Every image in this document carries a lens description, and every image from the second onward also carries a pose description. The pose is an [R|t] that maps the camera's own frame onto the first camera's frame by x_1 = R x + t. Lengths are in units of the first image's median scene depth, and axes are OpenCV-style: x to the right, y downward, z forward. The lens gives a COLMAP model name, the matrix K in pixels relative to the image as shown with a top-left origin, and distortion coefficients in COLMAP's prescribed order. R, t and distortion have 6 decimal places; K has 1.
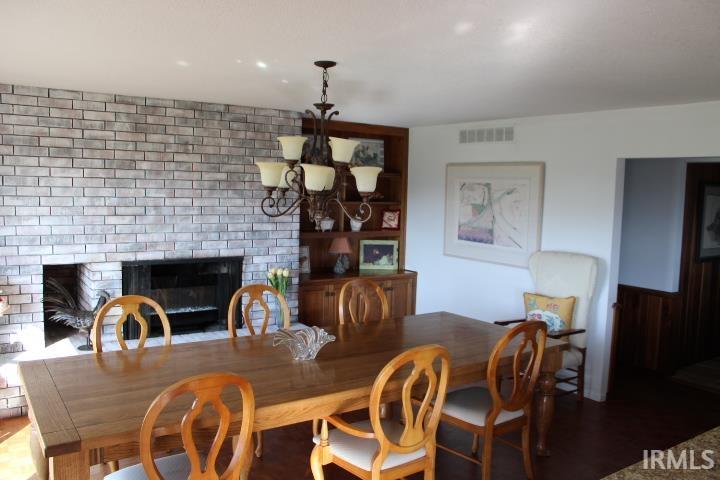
lens RADIAL K [[605.8, 0, 359.9], [0, 605.8, 239.6], [0, 0, 1]] dist [-0.101054, 0.022650]
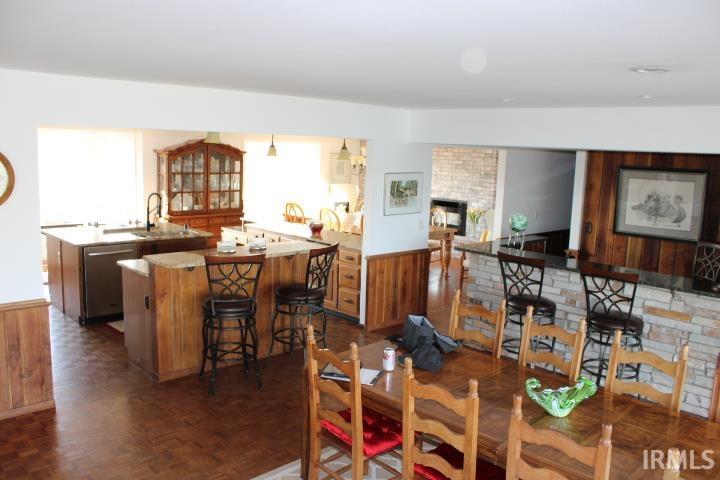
lens RADIAL K [[605.8, 0, 359.7], [0, 605.8, 241.1], [0, 0, 1]] dist [-0.101054, 0.022650]
pose [[0.167537, 0.127383, -0.977602, 1.819403], [-0.115504, 0.987324, 0.108856, -0.020864], [0.979076, 0.094680, 0.180127, 0.286361]]
